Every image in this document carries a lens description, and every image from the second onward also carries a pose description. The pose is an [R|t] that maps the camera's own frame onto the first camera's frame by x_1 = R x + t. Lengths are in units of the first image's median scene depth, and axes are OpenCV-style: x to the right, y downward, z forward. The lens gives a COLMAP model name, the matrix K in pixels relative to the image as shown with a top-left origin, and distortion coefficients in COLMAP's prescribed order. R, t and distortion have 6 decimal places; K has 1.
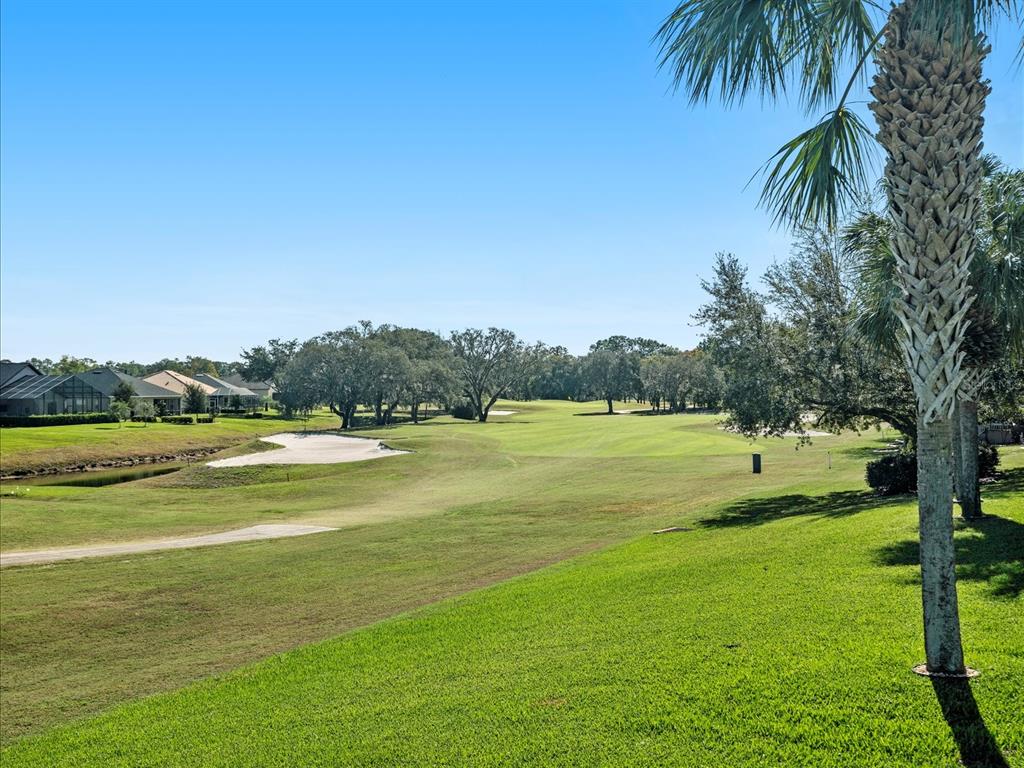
lens RADIAL K [[1109.2, 0, 512.0], [0, 1109.2, 384.0], [0, 0, 1]] dist [-0.004111, 0.001860]
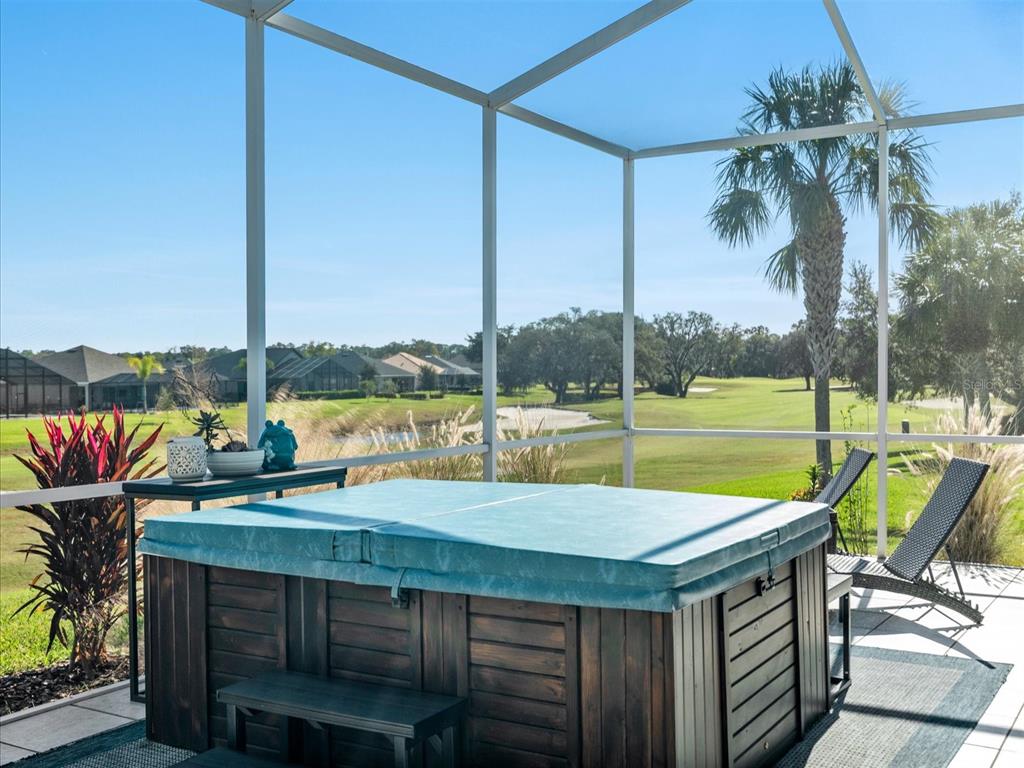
lens RADIAL K [[1109.2, 0, 512.0], [0, 1109.2, 384.0], [0, 0, 1]] dist [-0.004111, 0.001860]
pose [[0.982280, -0.003613, -0.187386, 0.013498], [0.007166, 0.999807, 0.018285, -0.000467], [0.187283, -0.019304, 0.982116, -0.107048]]
